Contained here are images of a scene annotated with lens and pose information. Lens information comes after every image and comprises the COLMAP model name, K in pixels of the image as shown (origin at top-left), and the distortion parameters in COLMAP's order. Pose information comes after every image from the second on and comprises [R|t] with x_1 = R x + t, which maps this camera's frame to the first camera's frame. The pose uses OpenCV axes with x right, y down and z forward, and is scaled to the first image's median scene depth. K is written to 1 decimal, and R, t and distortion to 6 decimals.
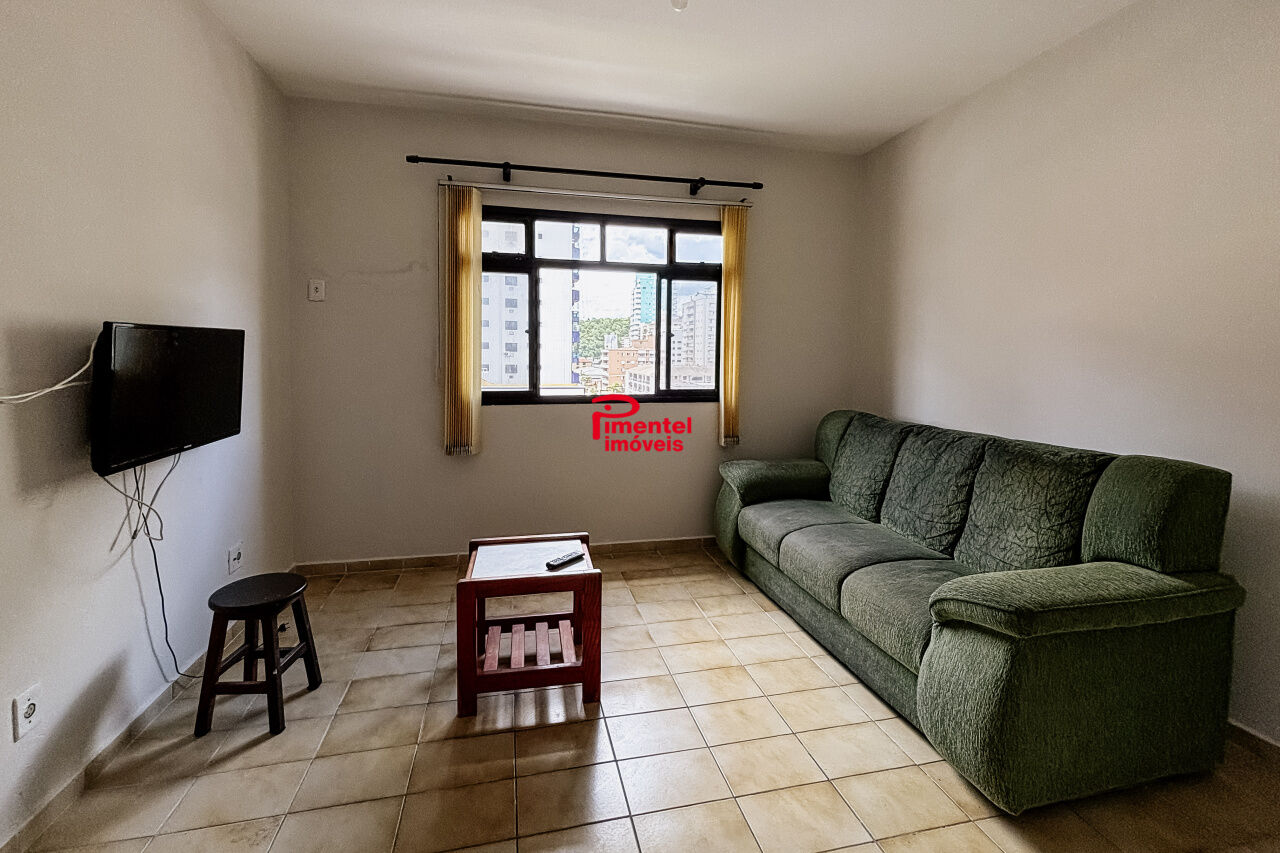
lens RADIAL K [[534.7, 0, 634.3], [0, 534.7, 382.3], [0, 0, 1]] dist [0.001181, 0.000787]
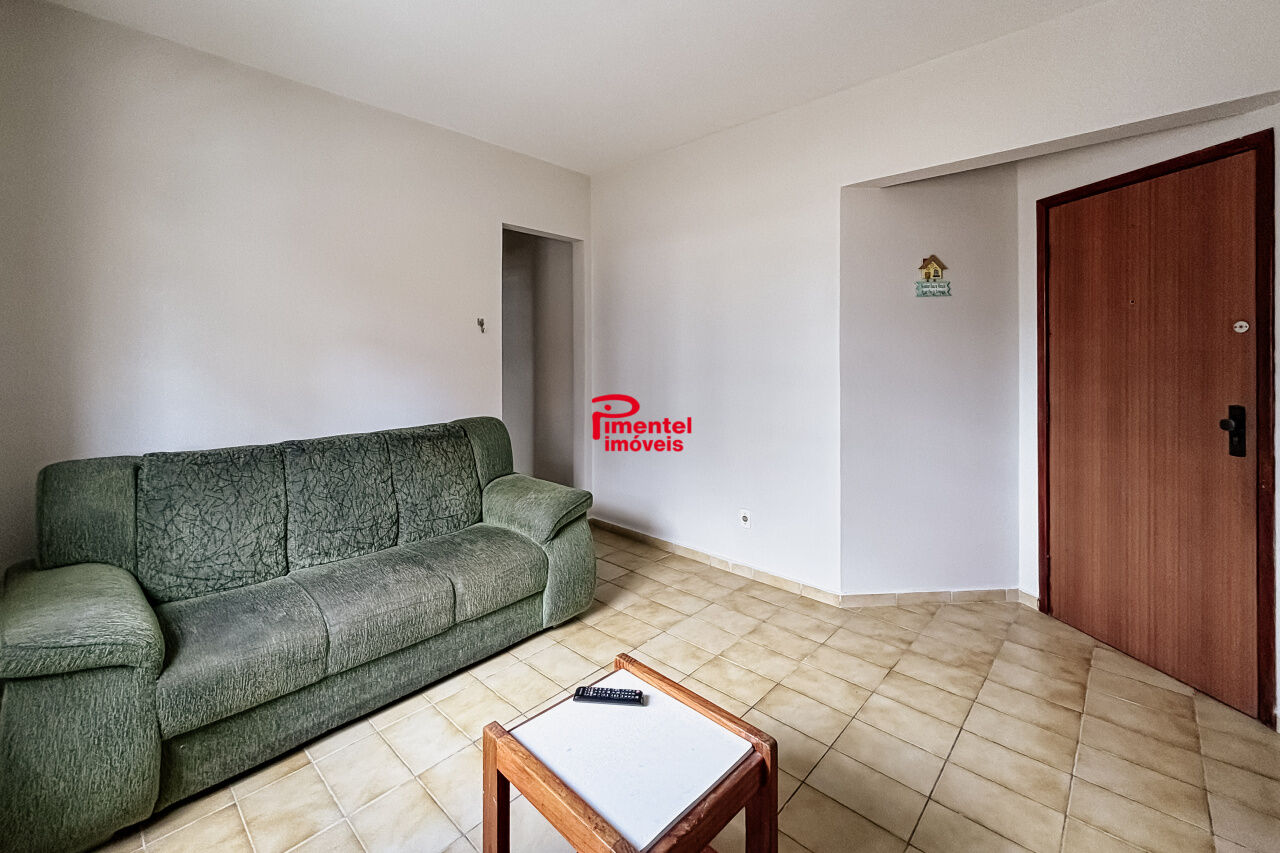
lens RADIAL K [[550.8, 0, 637.9], [0, 550.8, 344.4], [0, 0, 1]] dist [-0.001012, 0.000891]
pose [[-0.564502, -0.001149, 0.825431, -0.517414], [0.034409, 0.999097, 0.024923, -0.080514], [-0.824714, 0.042471, -0.563953, 1.005835]]
